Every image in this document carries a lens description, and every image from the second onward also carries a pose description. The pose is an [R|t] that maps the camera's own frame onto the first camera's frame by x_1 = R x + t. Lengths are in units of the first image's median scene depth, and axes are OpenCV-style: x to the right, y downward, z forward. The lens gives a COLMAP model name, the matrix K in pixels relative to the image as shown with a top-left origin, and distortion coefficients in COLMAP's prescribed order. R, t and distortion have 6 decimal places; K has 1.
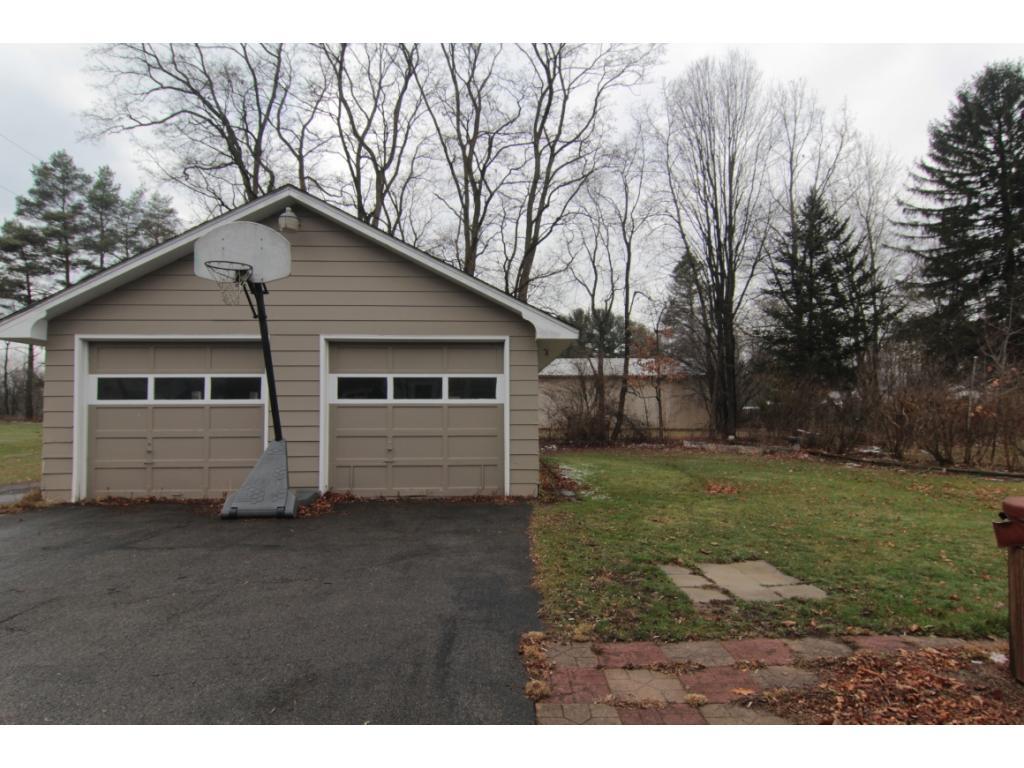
lens RADIAL K [[581.5, 0, 513.4], [0, 581.5, 390.5], [0, 0, 1]] dist [-0.018132, 0.003455]
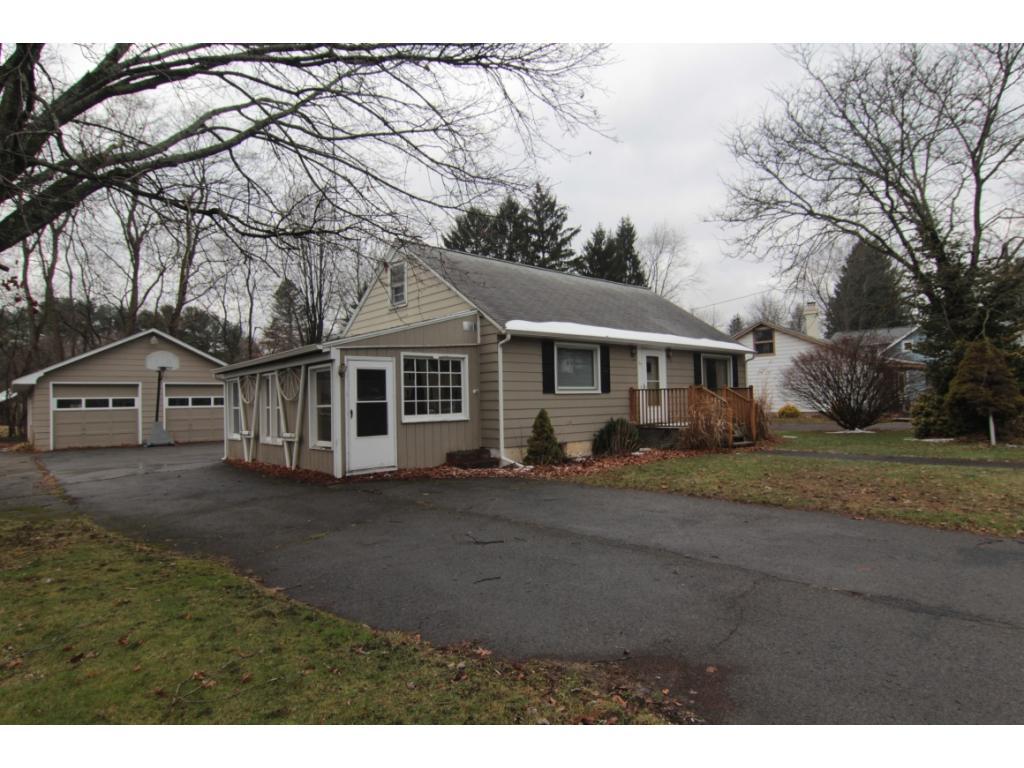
lens RADIAL K [[581.5, 0, 522.8], [0, 581.5, 389.7], [0, 0, 1]] dist [-0.018132, 0.003455]
pose [[0.773985, 0.000831, 0.633203, -0.185299], [-0.002699, 0.999994, 0.001986, -0.018175], [-0.633198, -0.003247, 0.773983, -0.532102]]
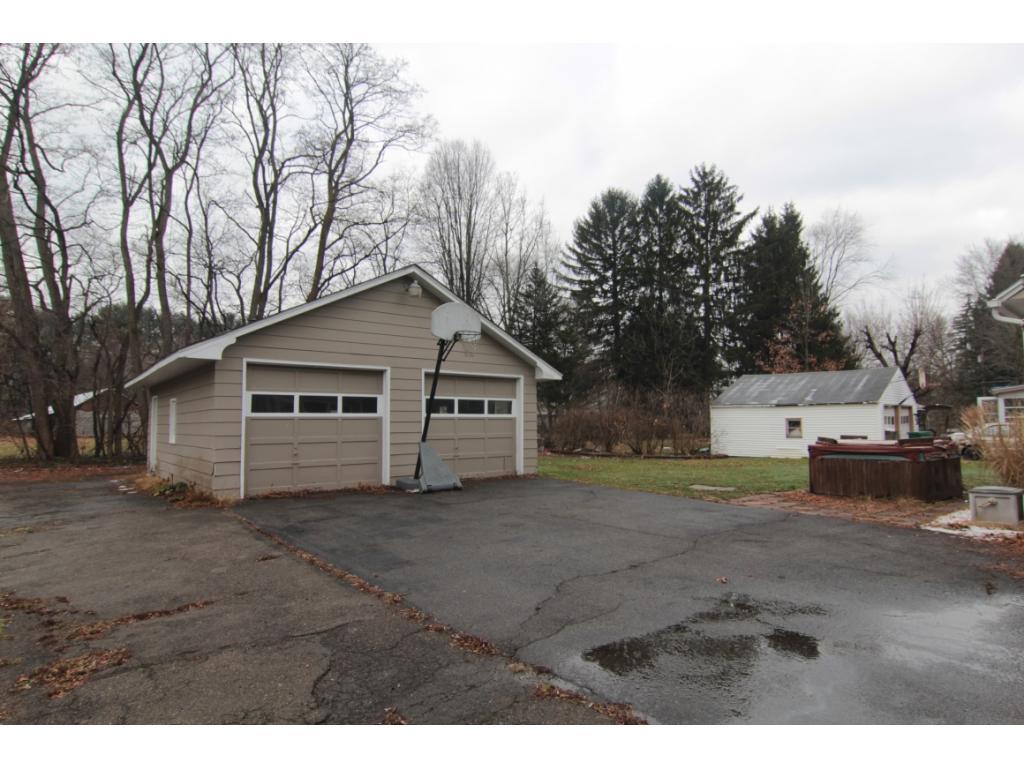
lens RADIAL K [[581.5, 0, 528.0], [0, 581.5, 398.7], [0, 0, 1]] dist [-0.018132, 0.003455]
pose [[0.801739, 0.023626, 0.597208, -0.246446], [-0.017001, 0.999716, -0.016726, -0.000632], [-0.597433, 0.003256, 0.801912, -0.078022]]
